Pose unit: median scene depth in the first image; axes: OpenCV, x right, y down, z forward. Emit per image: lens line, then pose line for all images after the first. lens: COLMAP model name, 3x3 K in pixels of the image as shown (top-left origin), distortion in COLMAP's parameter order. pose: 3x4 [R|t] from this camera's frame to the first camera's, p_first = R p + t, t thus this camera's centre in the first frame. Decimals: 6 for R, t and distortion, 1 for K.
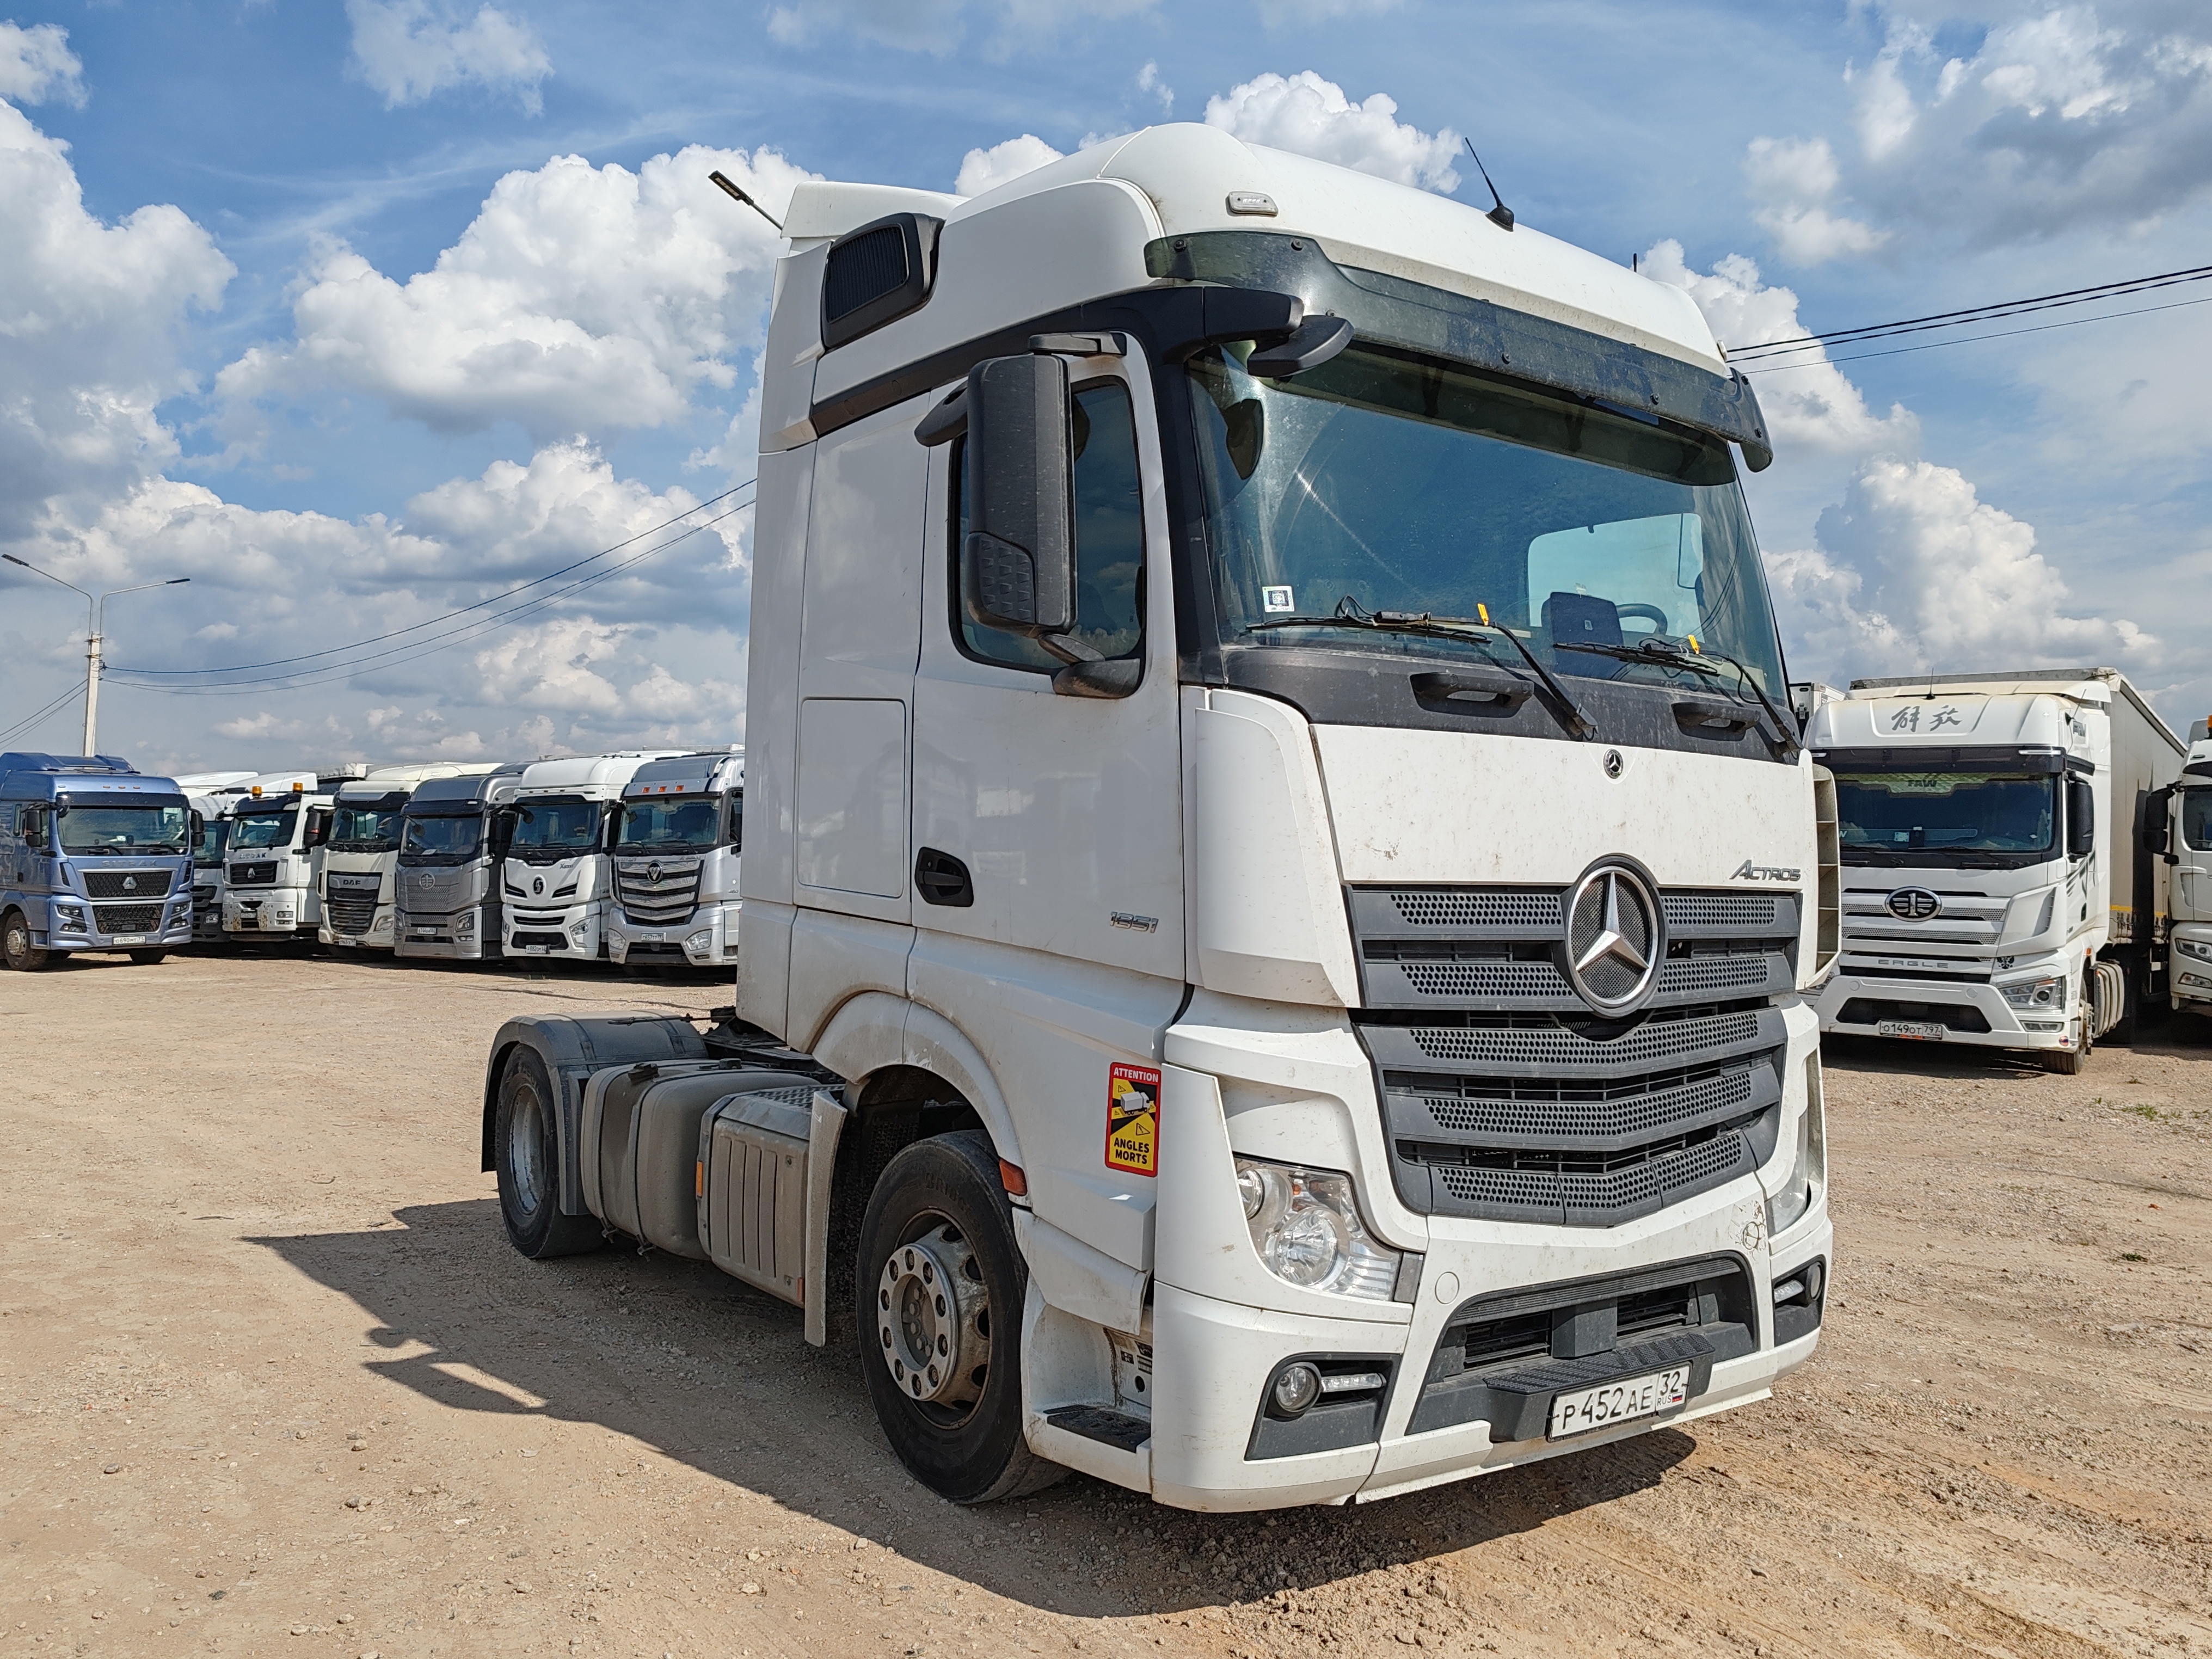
lens RADIAL K [[1731.3, 0, 1106.0], [0, 1731.3, 829.5], [0, 0, 1]] dist [0.004108, 0.001058]
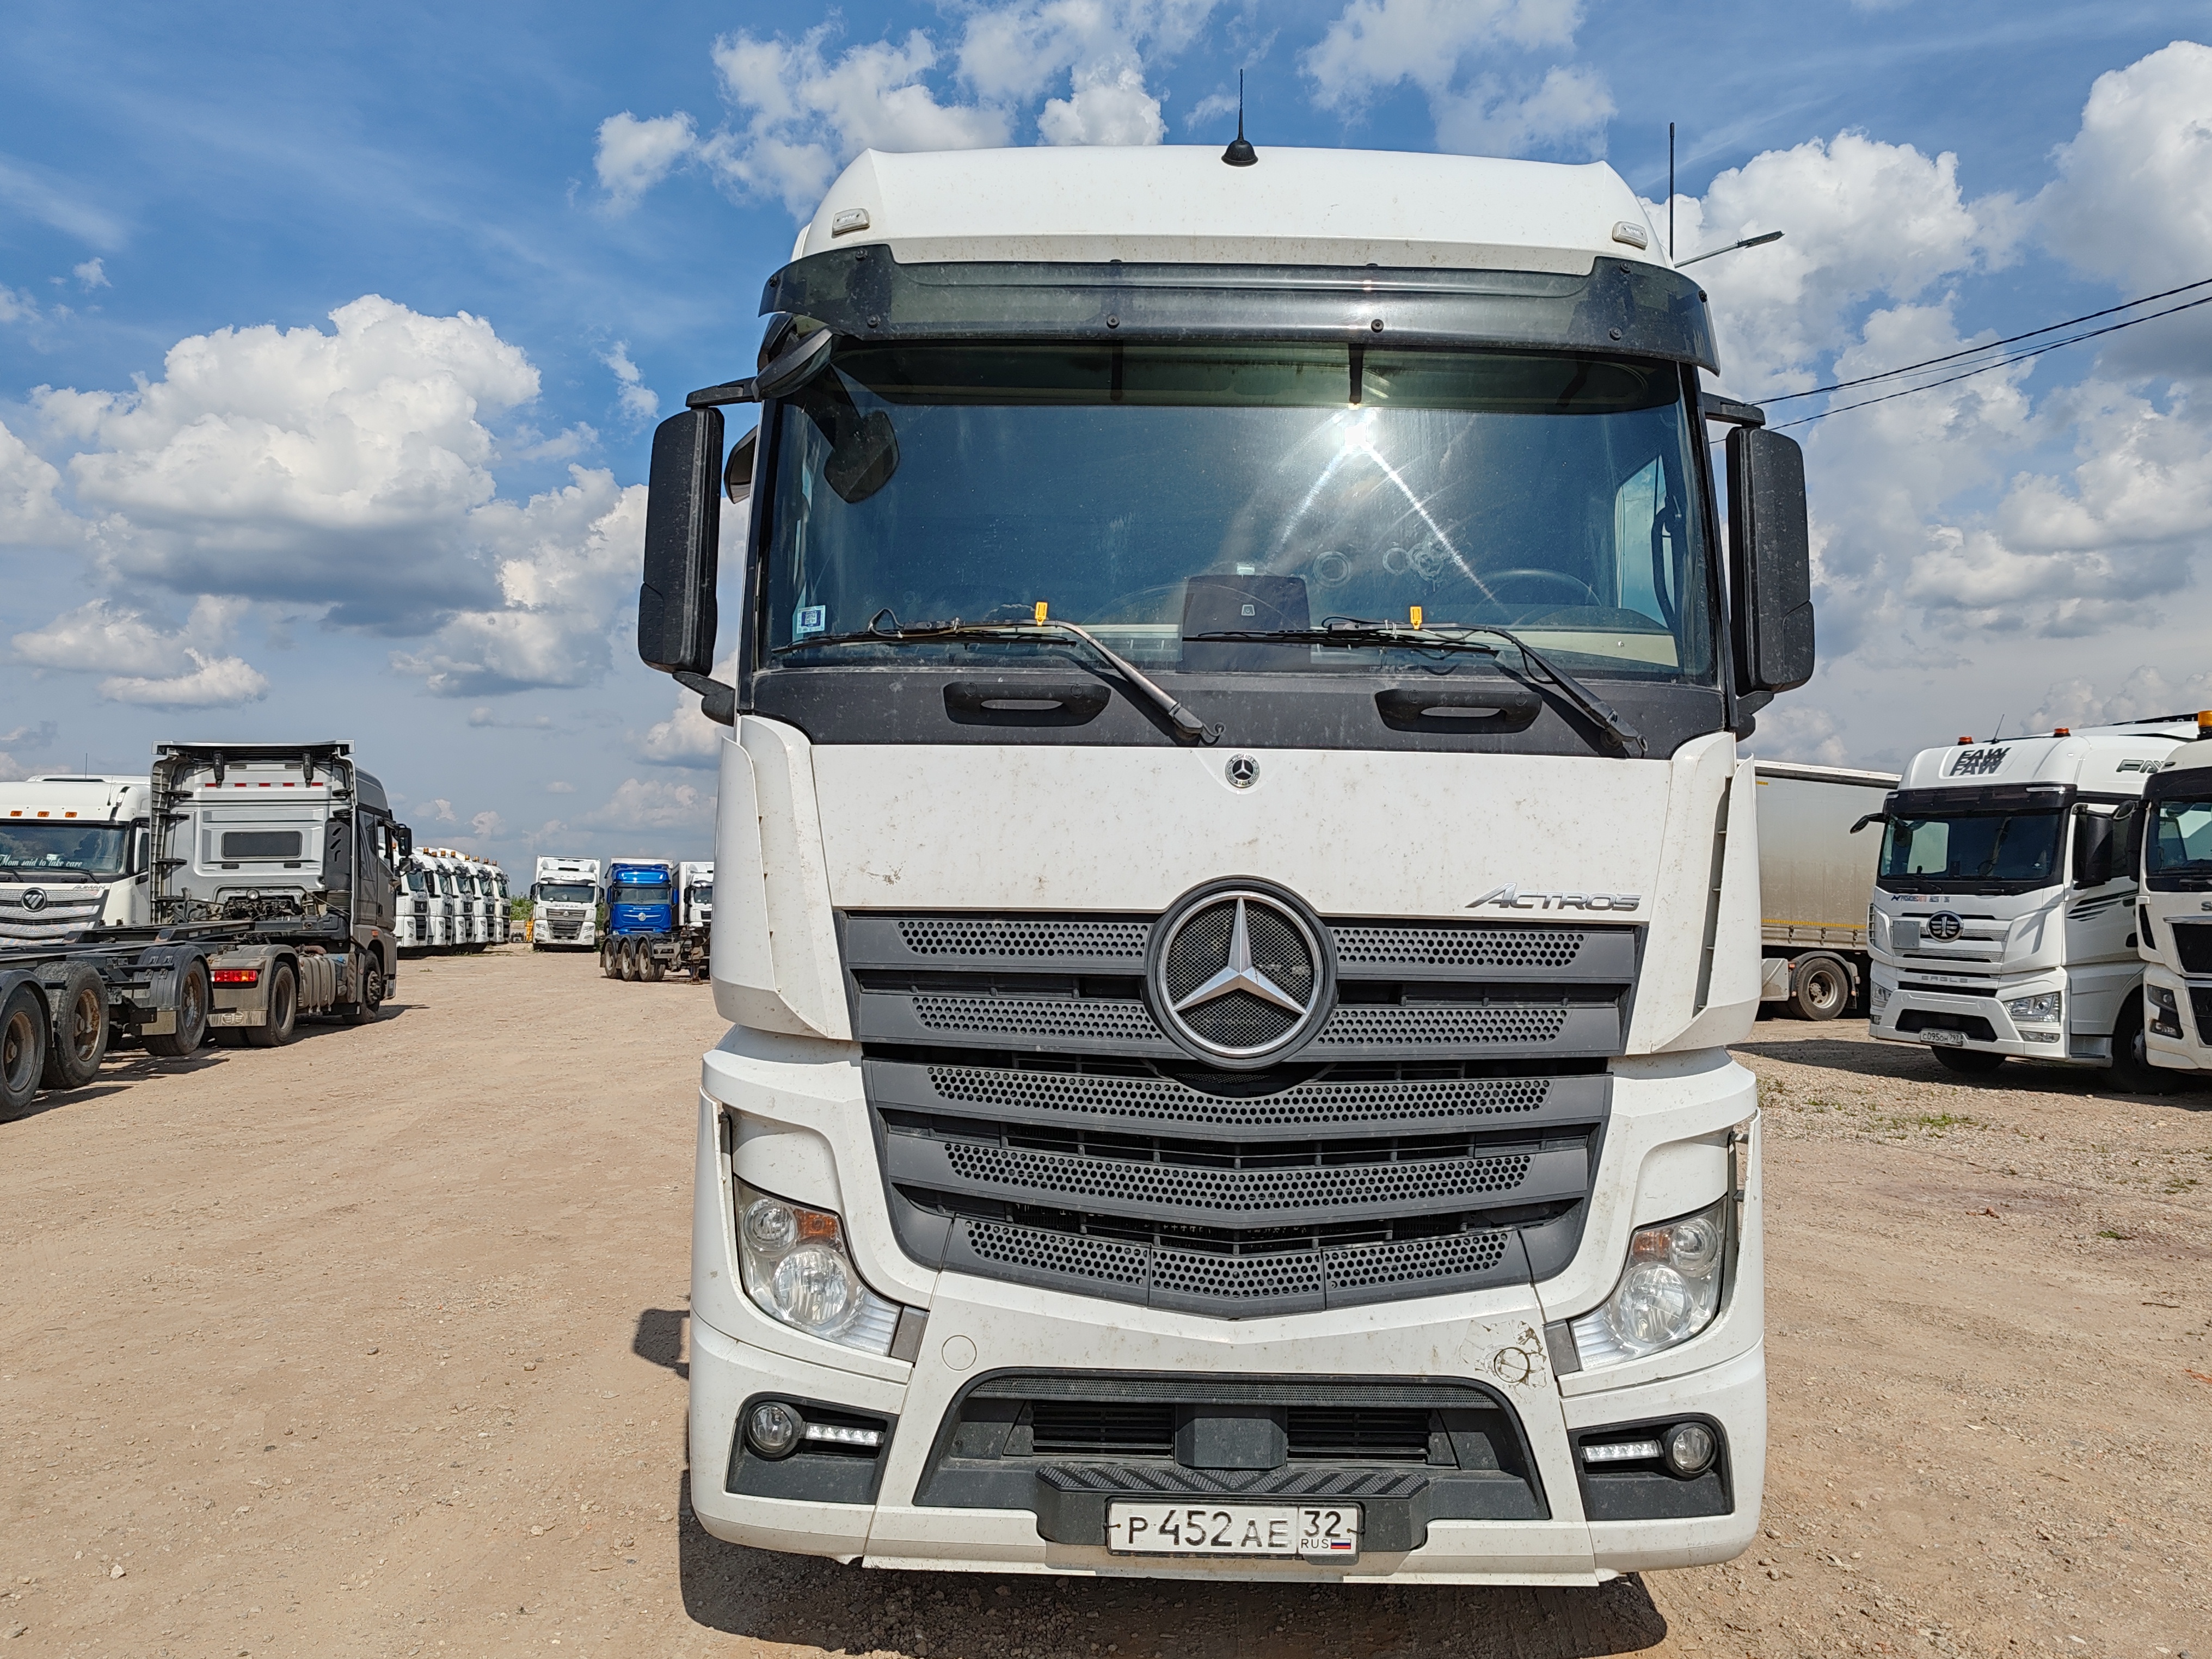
lens RADIAL K [[1752.4, 0, 1114.8], [0, 1752.4, 825.7], [0, 0, 1]] dist [0.004484, -0.005585]
pose [[0.811668, -0.027089, -0.583490, 0.767149], [0.012946, 0.999513, -0.028395, 0.013136], [0.583975, 0.015494, 0.811624, 0.277247]]
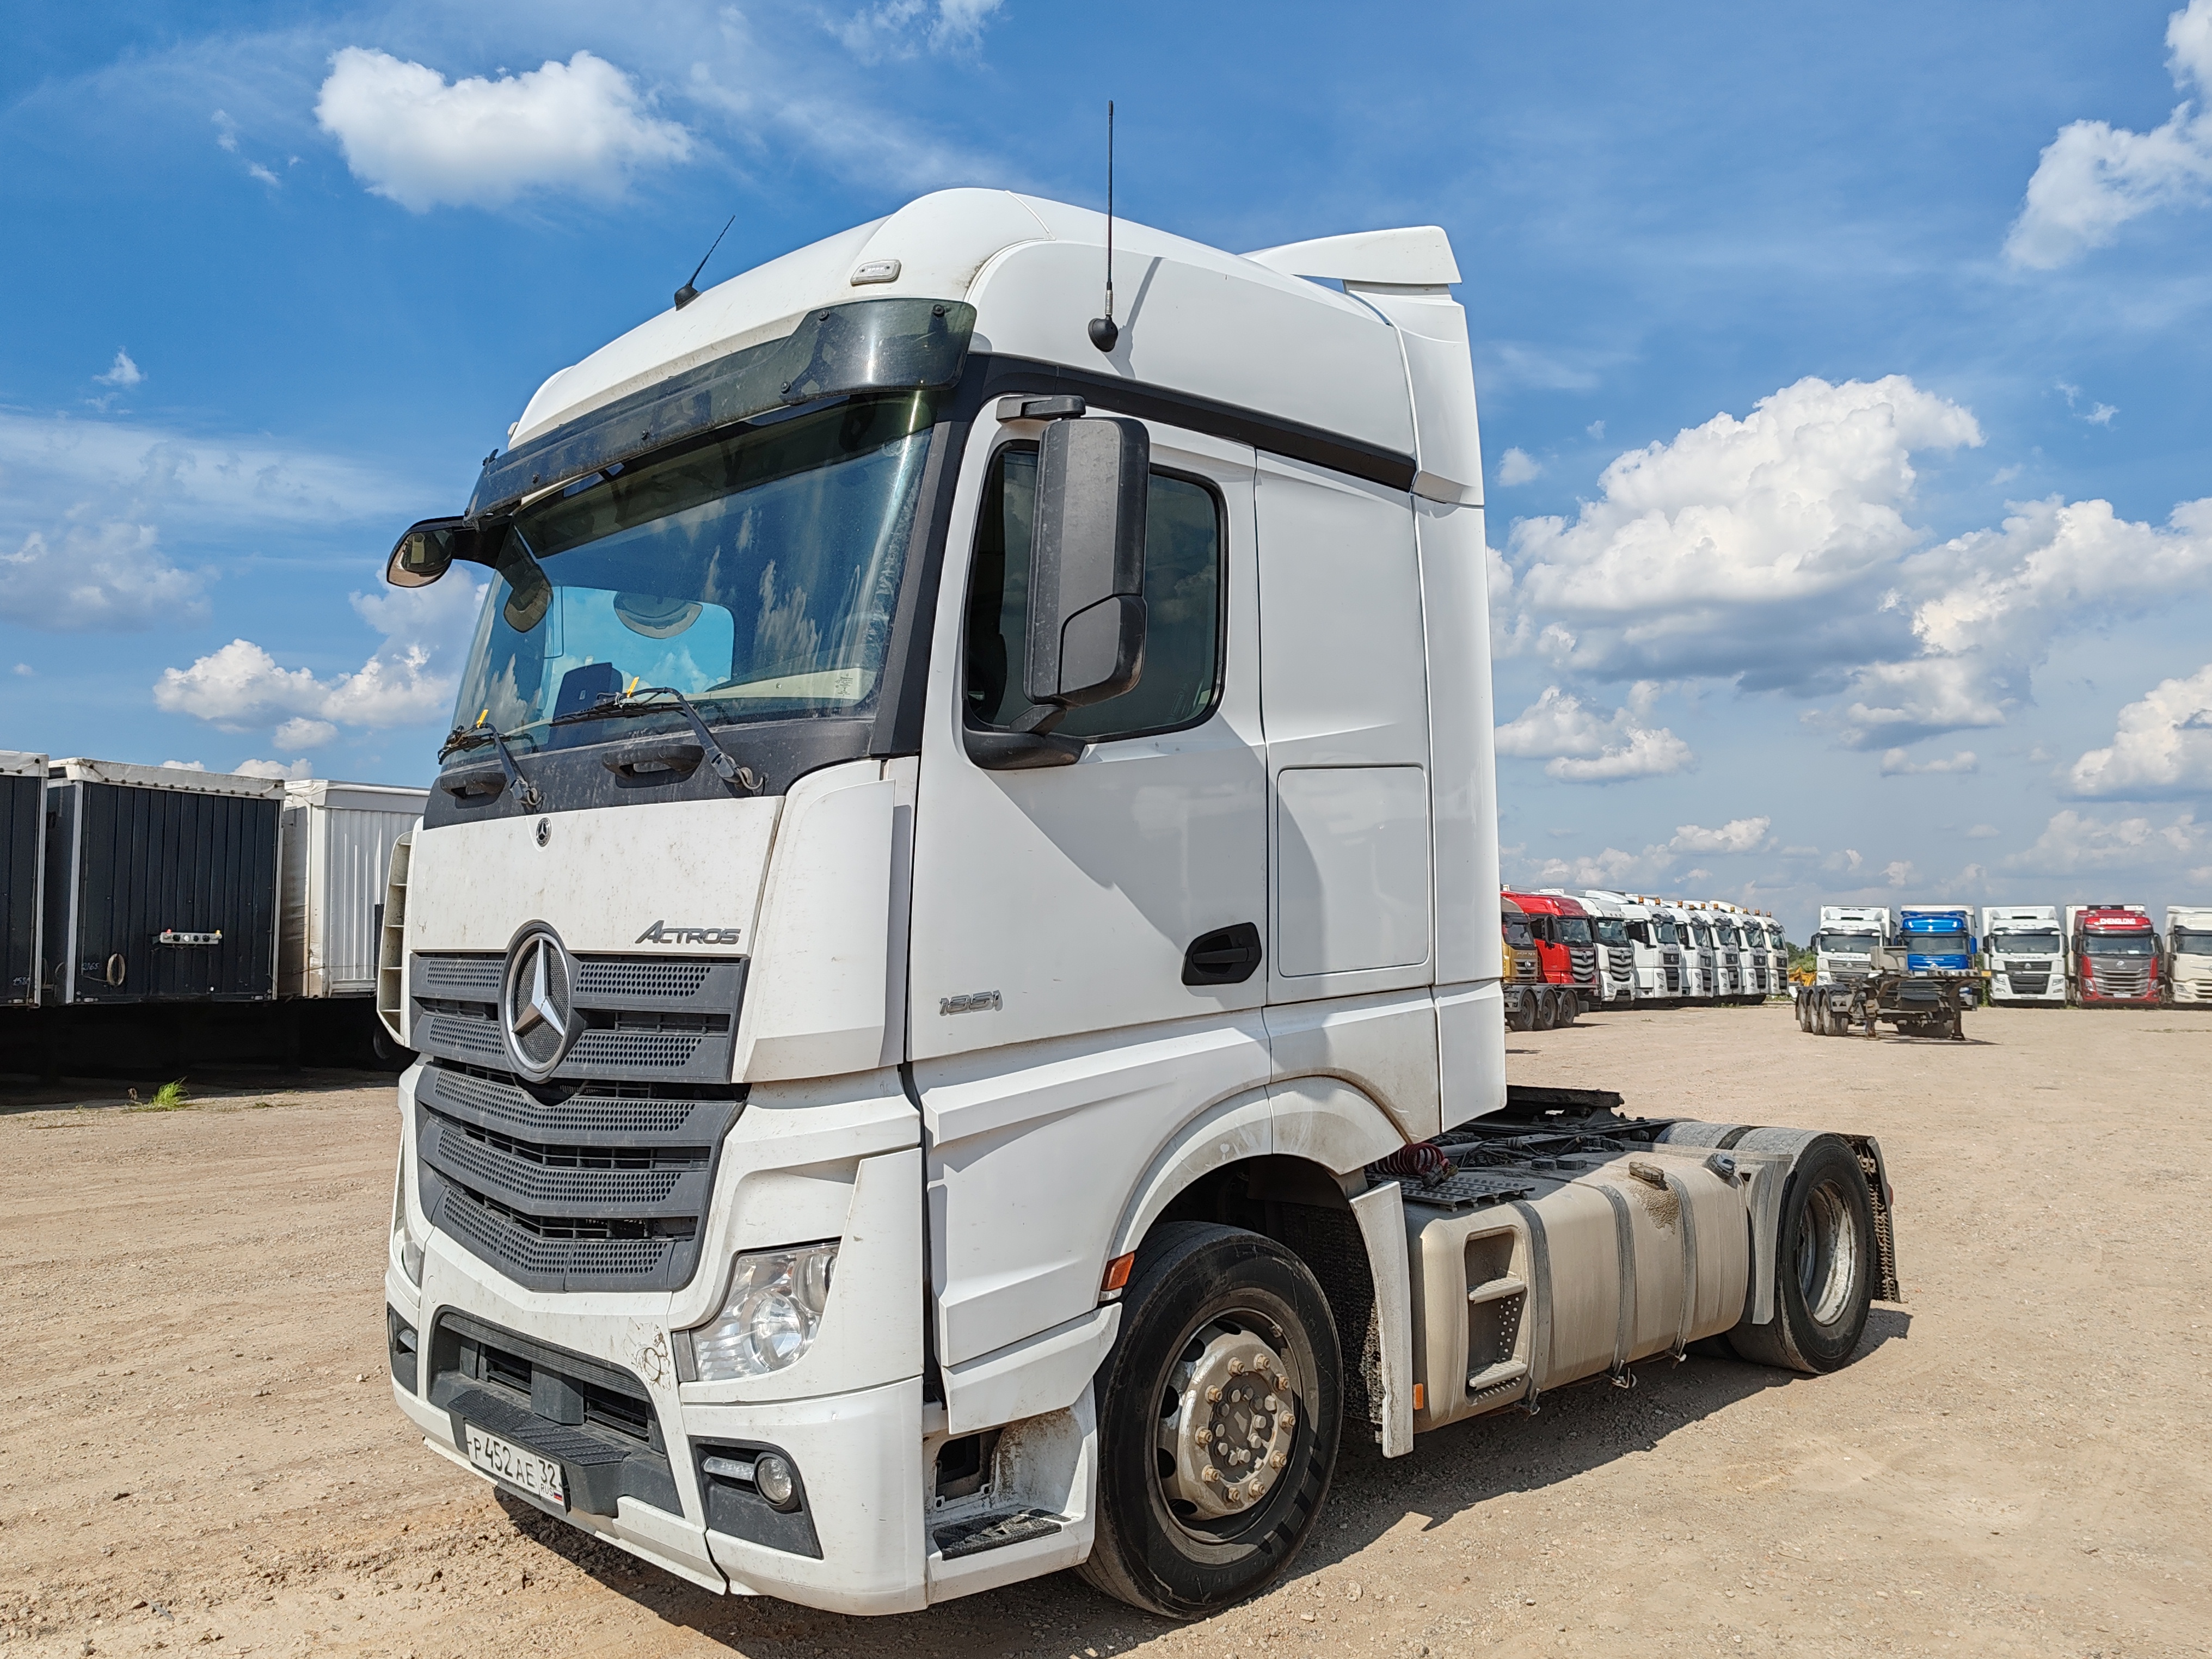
lens RADIAL K [[1731.3, 0, 1106.0], [0, 1731.3, 829.5], [0, 0, 1]] dist [0.004108, 0.001058]
pose [[0.156128, -0.080528, -0.984449, 1.394233], [0.032680, 0.996547, -0.076334, 0.050650], [0.987196, -0.020254, 0.158220, 1.205273]]
